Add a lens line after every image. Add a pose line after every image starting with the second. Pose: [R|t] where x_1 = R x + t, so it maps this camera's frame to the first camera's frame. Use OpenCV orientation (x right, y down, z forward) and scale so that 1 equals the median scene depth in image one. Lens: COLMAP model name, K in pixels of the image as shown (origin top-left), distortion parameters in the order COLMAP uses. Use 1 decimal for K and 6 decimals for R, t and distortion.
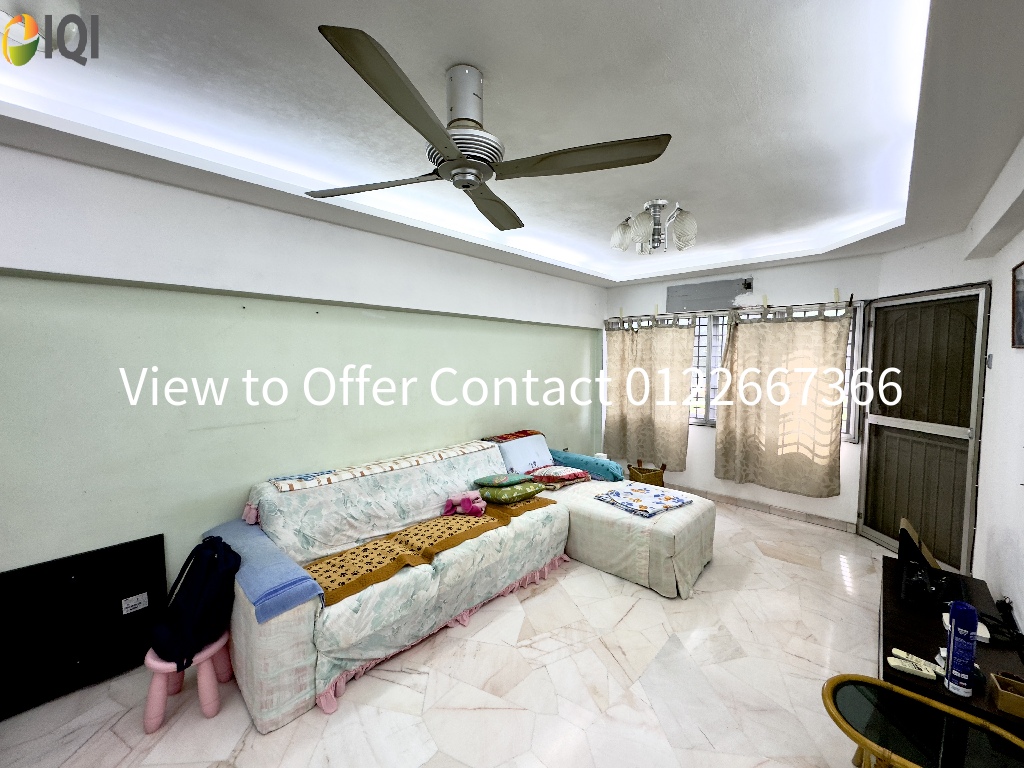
lens RADIAL K [[410.9, 0, 510.2], [0, 410.9, 382.3], [0, 0, 1]] dist [-0.000887, -0.000195]
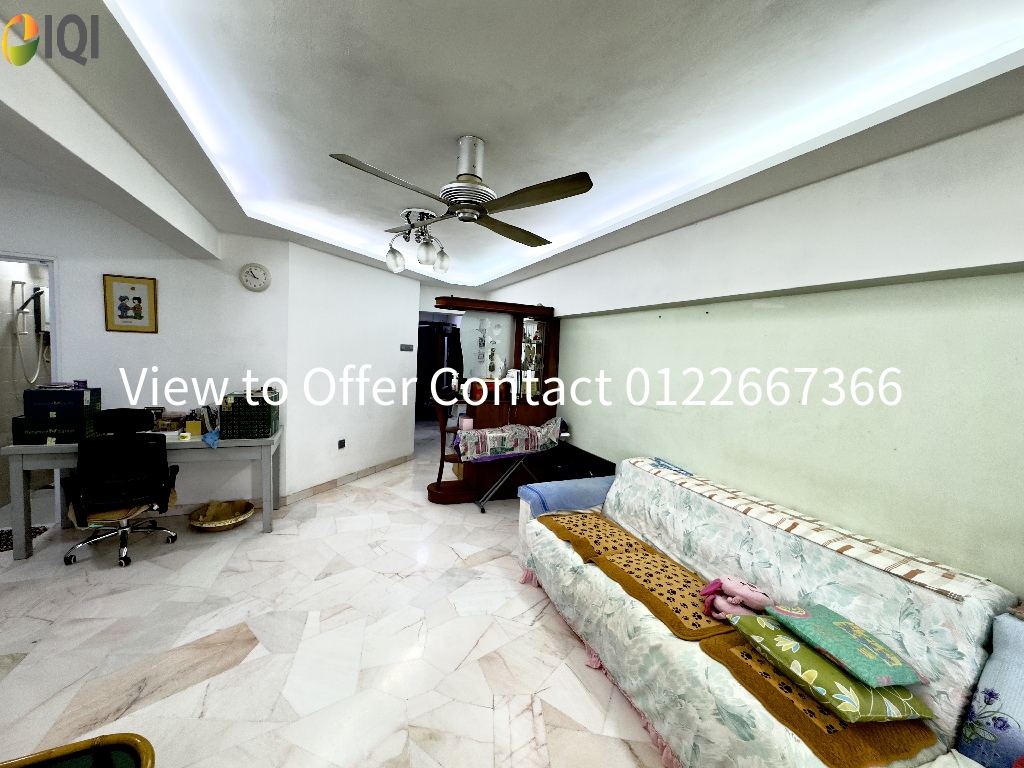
lens RADIAL K [[410.9, 0, 509.5], [0, 410.9, 382.4], [0, 0, 1]] dist [-0.000887, -0.000195]
pose [[-0.413059, 0.043705, -0.909655, 0.661801], [-0.108679, 0.989344, 0.096883, -0.051238], [0.904196, 0.138879, -0.403908, 1.040558]]
